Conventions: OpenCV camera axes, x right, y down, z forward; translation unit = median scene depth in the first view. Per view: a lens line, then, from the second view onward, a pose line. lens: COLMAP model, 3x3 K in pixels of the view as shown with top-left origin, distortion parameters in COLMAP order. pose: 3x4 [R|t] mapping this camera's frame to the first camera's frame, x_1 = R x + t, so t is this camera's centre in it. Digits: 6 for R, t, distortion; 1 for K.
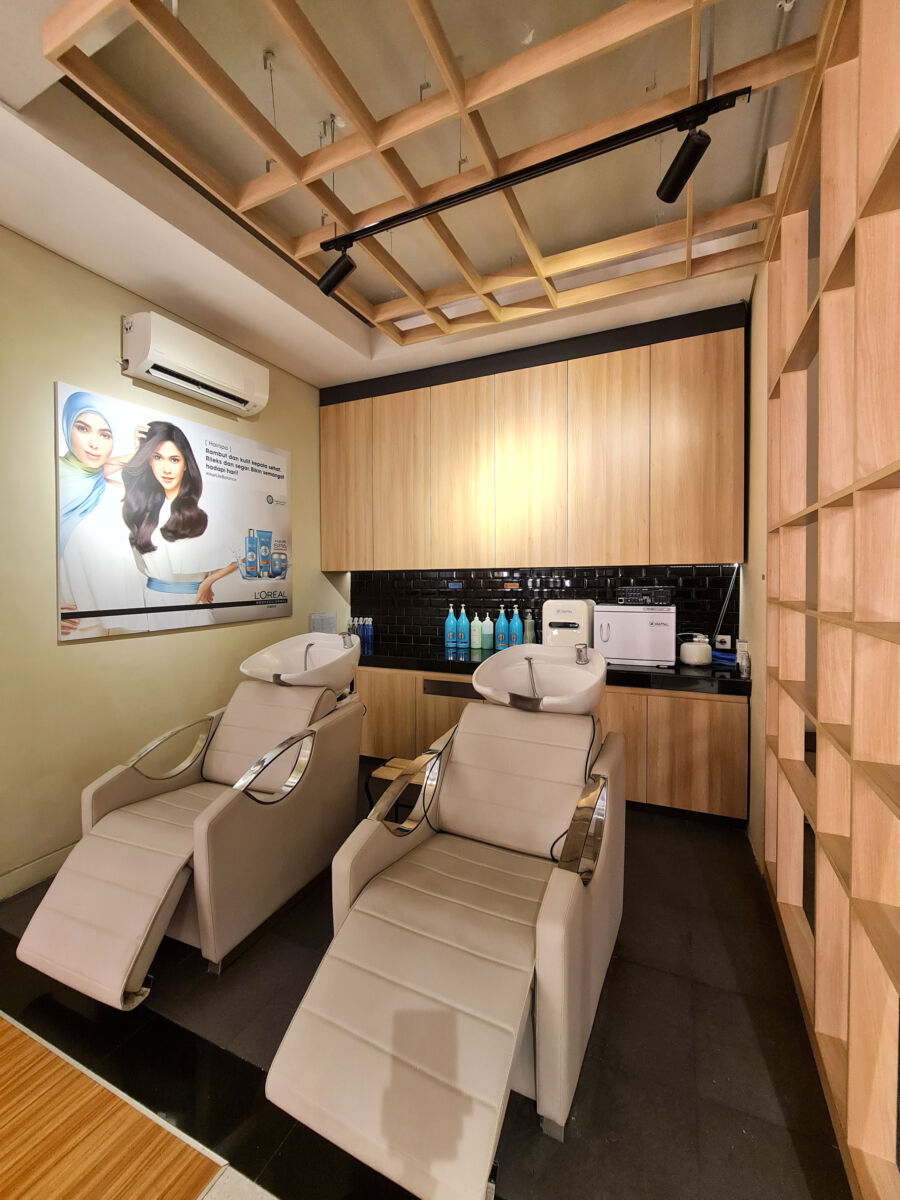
lens RADIAL K [[500.4, 0, 454.6], [0, 500.4, 598.0], [0, 0, 1]] dist [-0.003695, 0.000521]
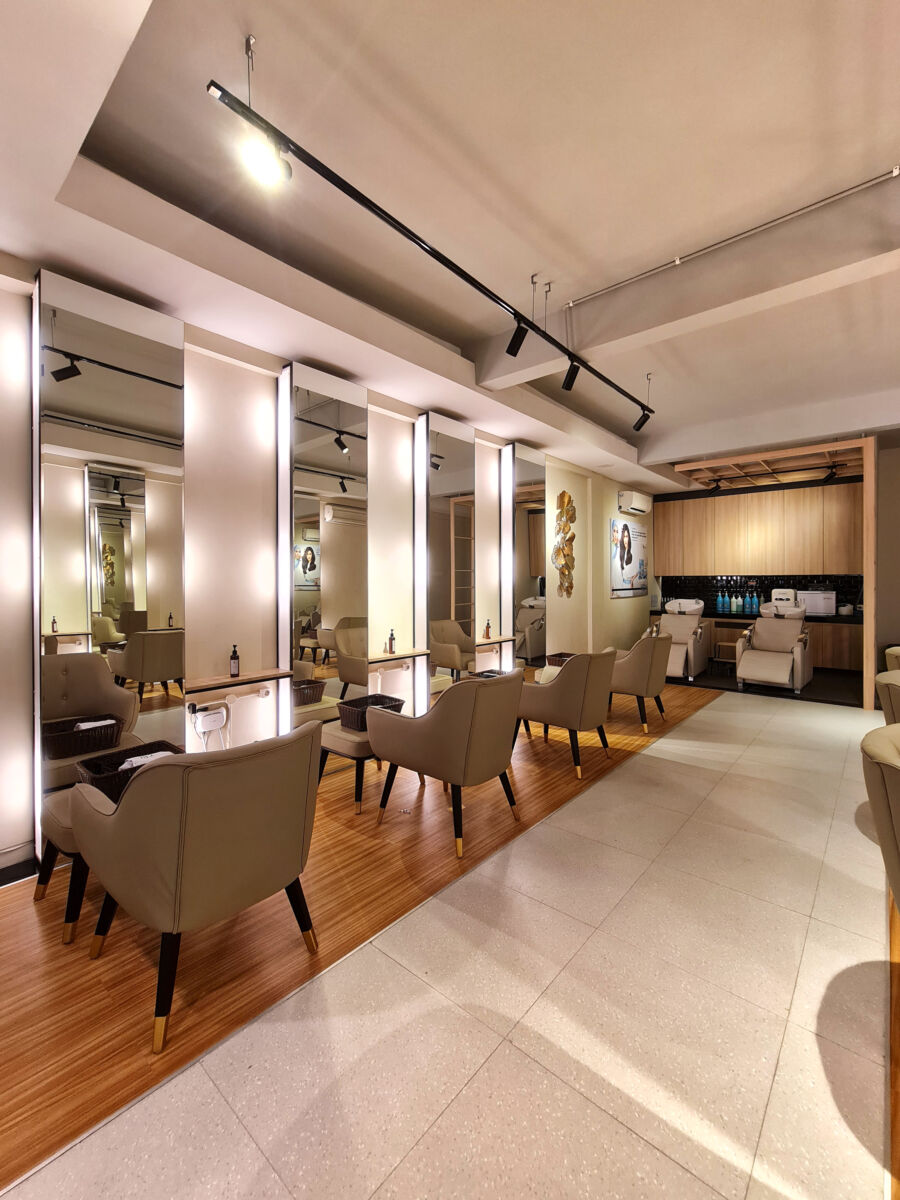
lens RADIAL K [[500.4, 0, 459.5], [0, 500.4, 582.7], [0, 0, 1]] dist [-0.003695, 0.000521]
pose [[0.960290, 0.007333, -0.278909, -0.594295], [-0.016159, 0.999438, -0.029359, 0.069894], [0.278537, 0.032700, 0.959869, -1.714926]]
